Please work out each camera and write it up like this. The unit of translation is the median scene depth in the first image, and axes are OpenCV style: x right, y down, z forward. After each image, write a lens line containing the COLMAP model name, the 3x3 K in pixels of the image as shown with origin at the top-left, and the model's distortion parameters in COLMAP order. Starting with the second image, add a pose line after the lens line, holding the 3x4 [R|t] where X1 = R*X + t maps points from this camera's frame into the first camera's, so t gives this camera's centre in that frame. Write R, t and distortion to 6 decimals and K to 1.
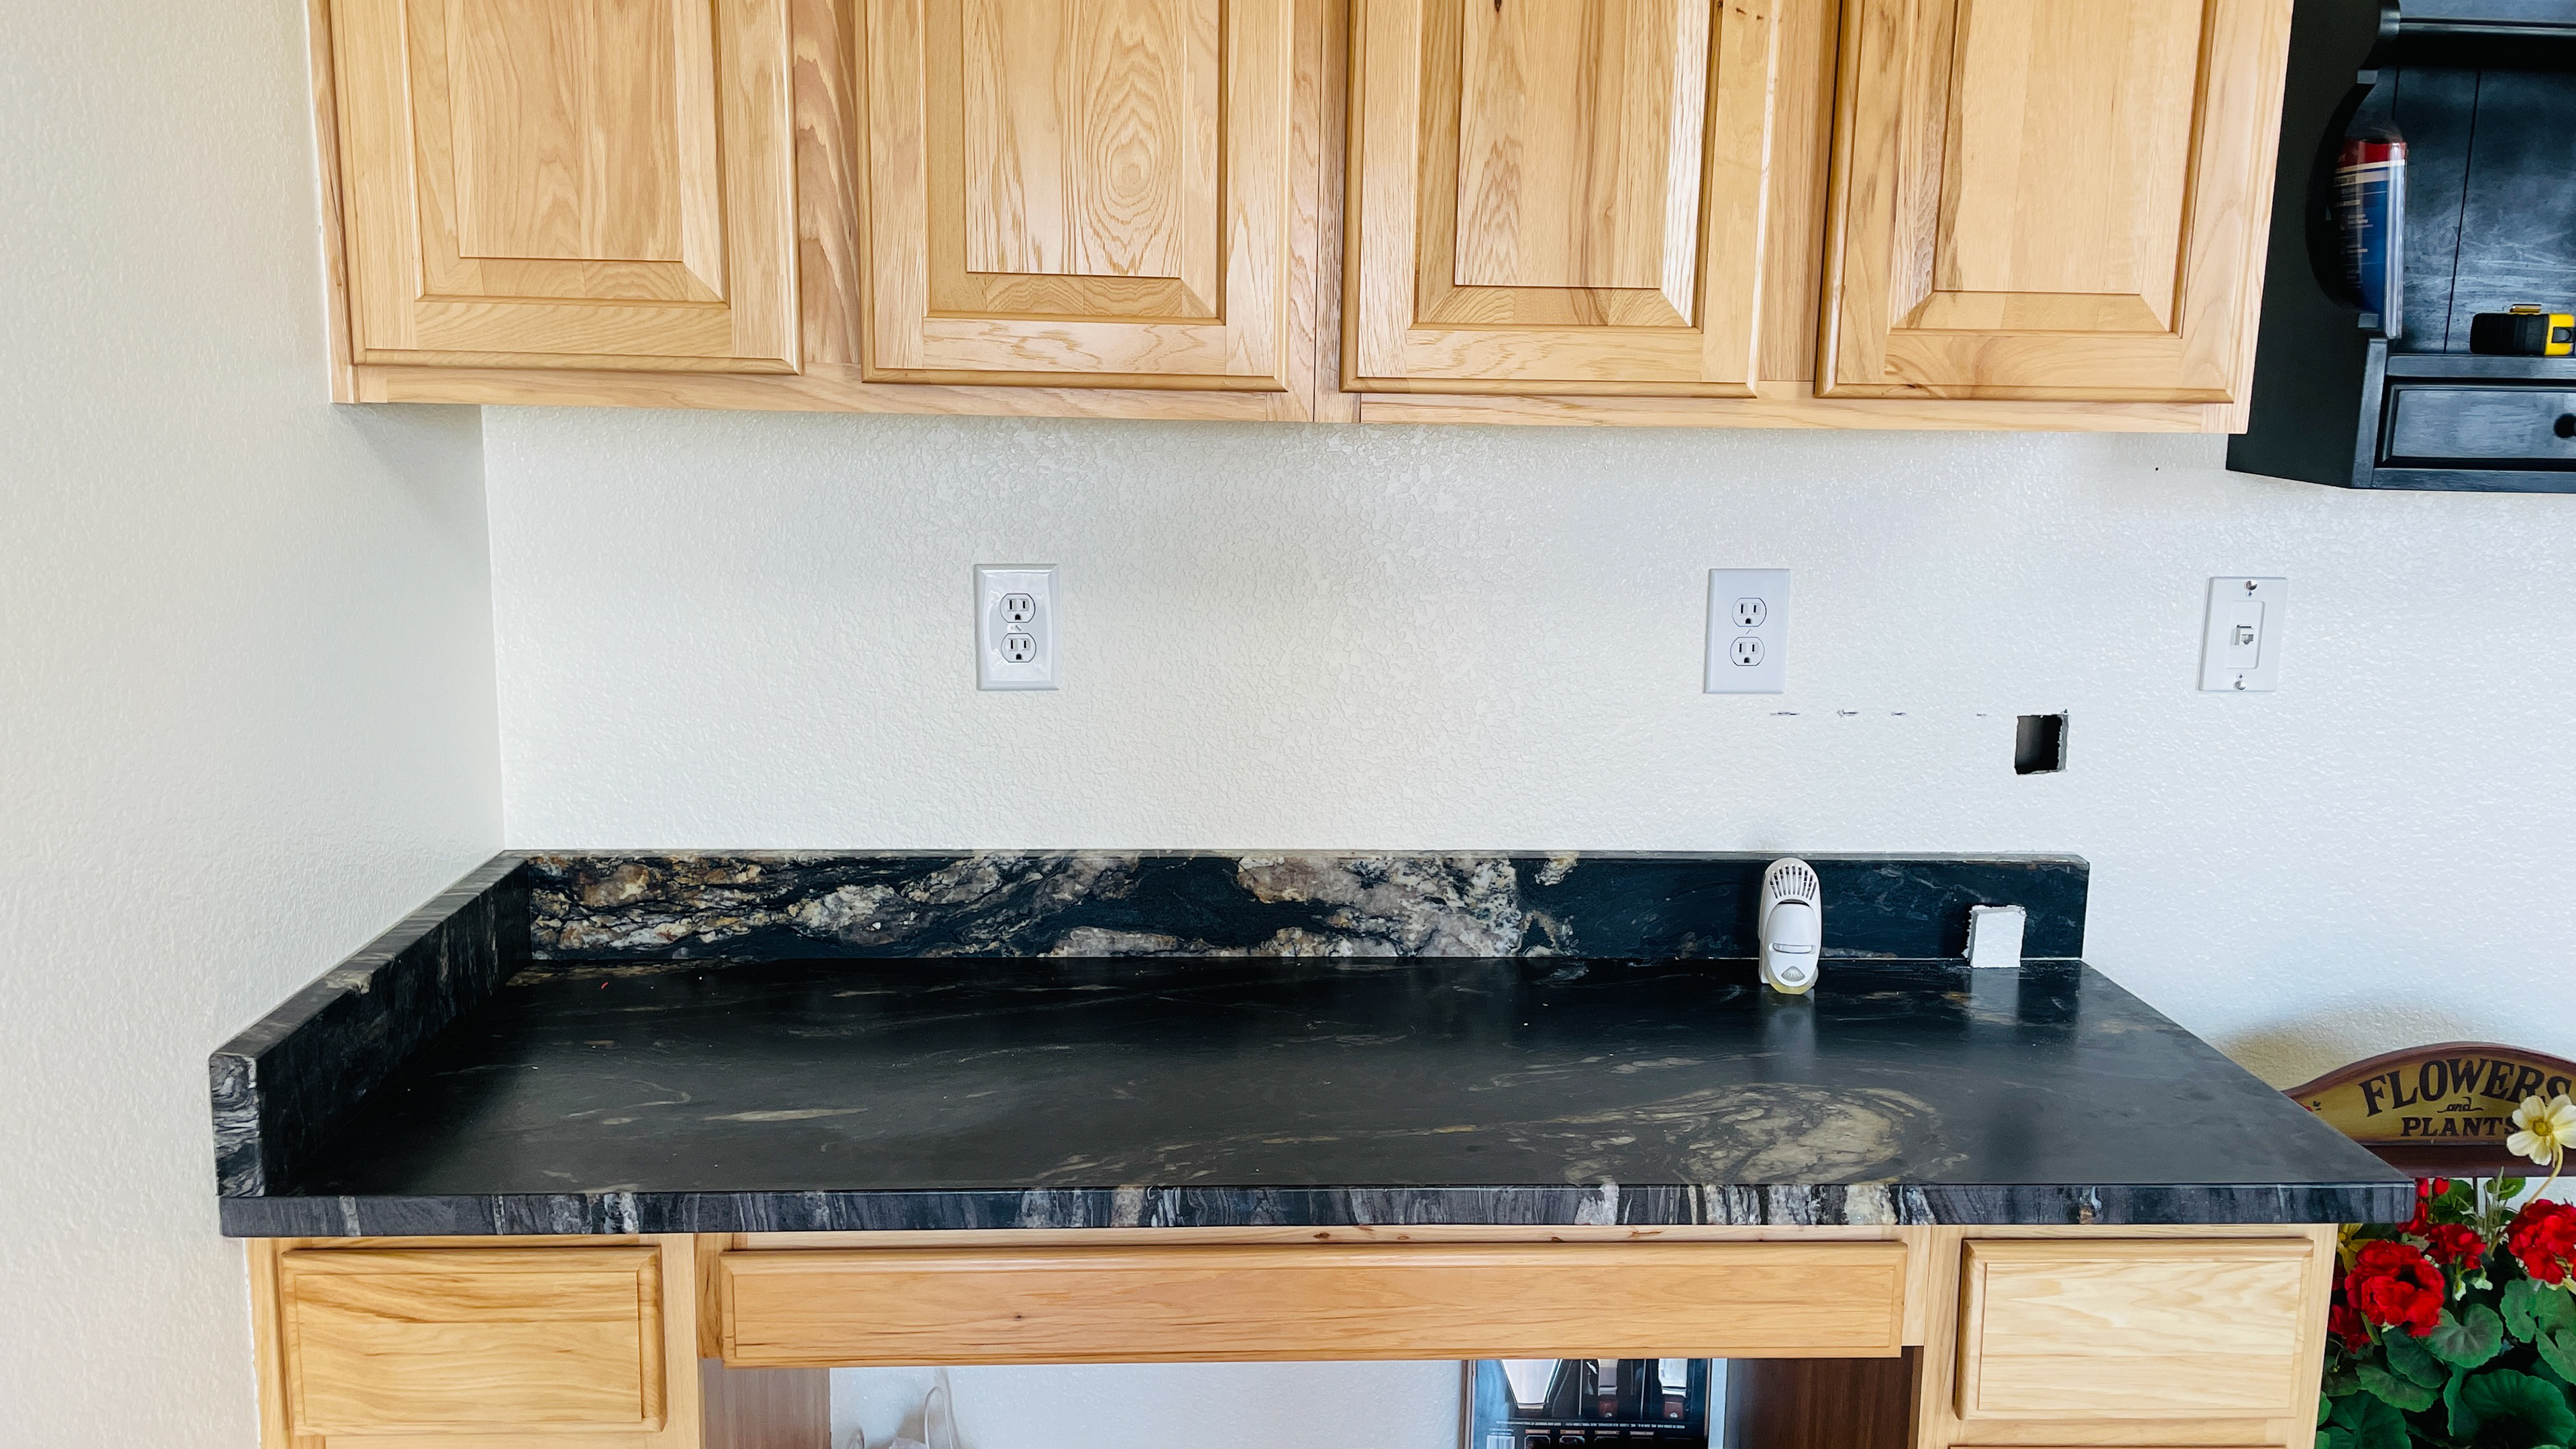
lens RADIAL K [[1946.8, 0, 1282.2], [0, 1946.8, 720.2], [0, 0, 1]] dist [0.075837, -0.100108]
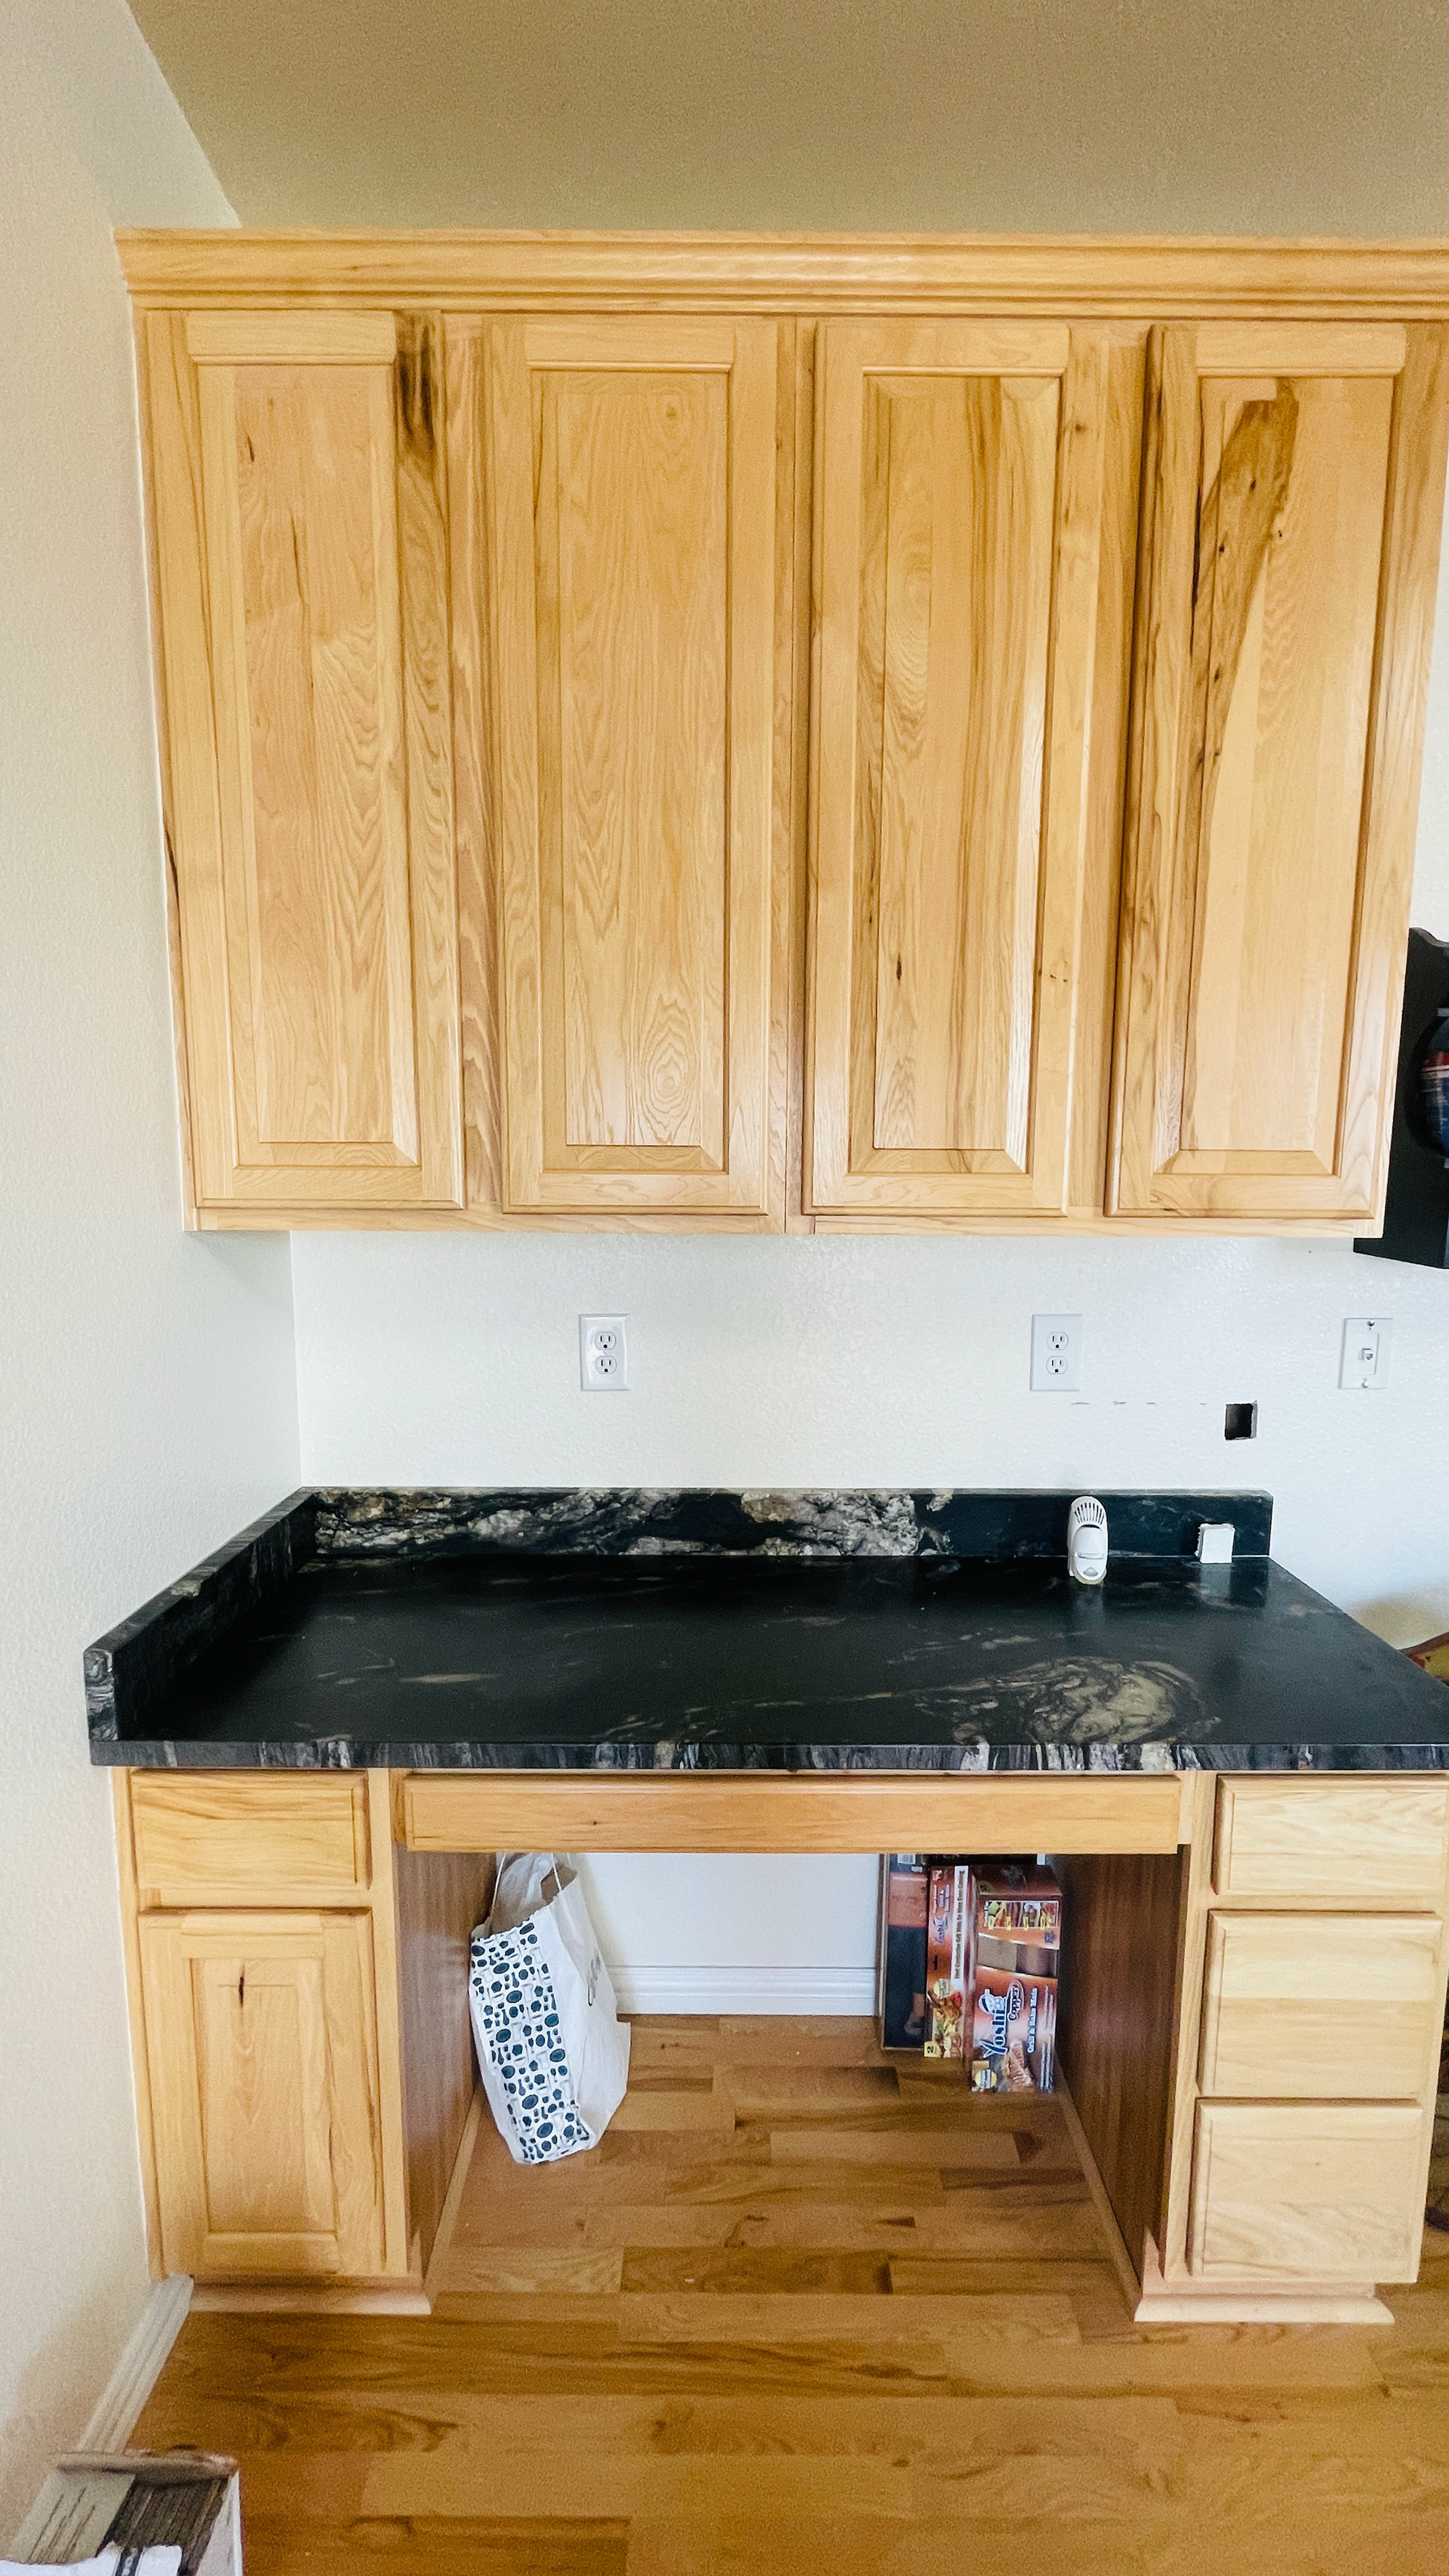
lens RADIAL K [[1037.2, 0, 727.8], [0, 1037.2, 1303.3], [0, 0, 1]] dist [-0.003839, -0.000492]
pose [[0.998911, -0.005511, -0.046324, 0.008703], [0.003425, 0.998982, -0.044981, -0.060632], [0.046525, 0.044773, 0.997913, 0.164827]]
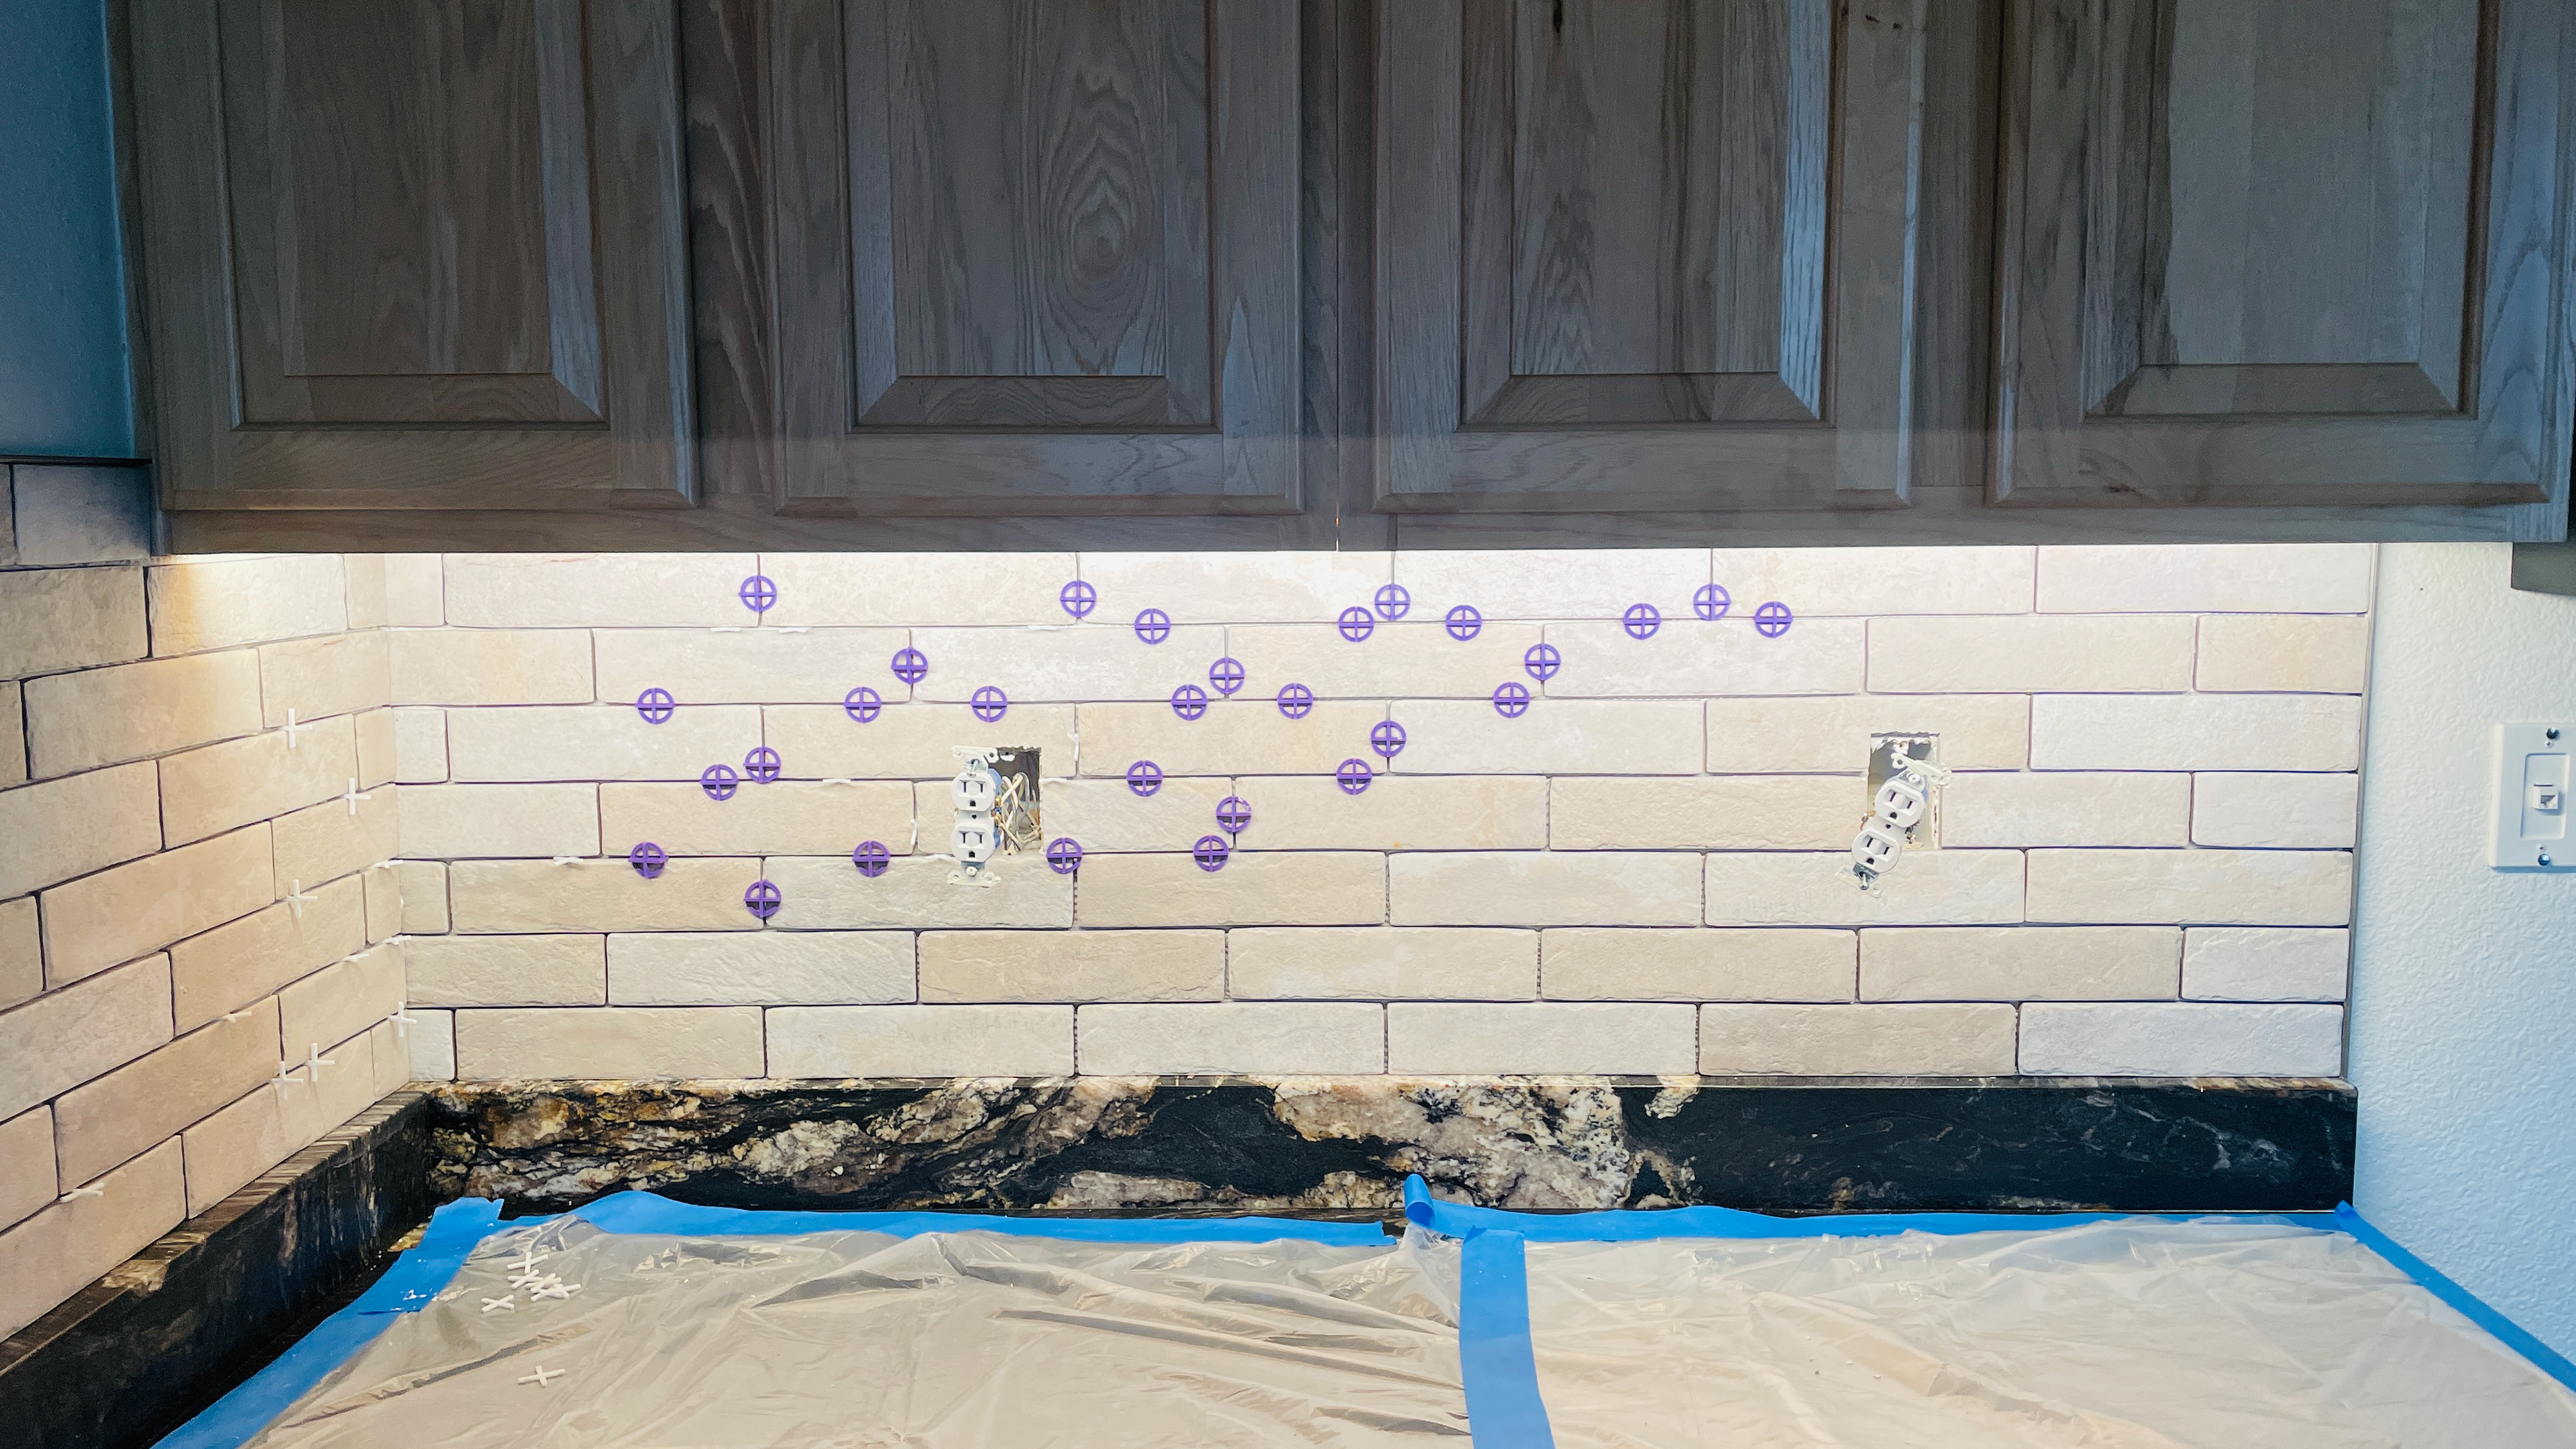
lens RADIAL K [[1946.8, 0, 1281.6], [0, 1946.8, 721.5], [0, 0, 1]] dist [0.075837, -0.100108]
pose [[0.997563, -0.016092, -0.067895, 0.047009], [0.011463, 0.997618, -0.068026, -0.031367], [0.068828, 0.067082, 0.995371, 0.220109]]
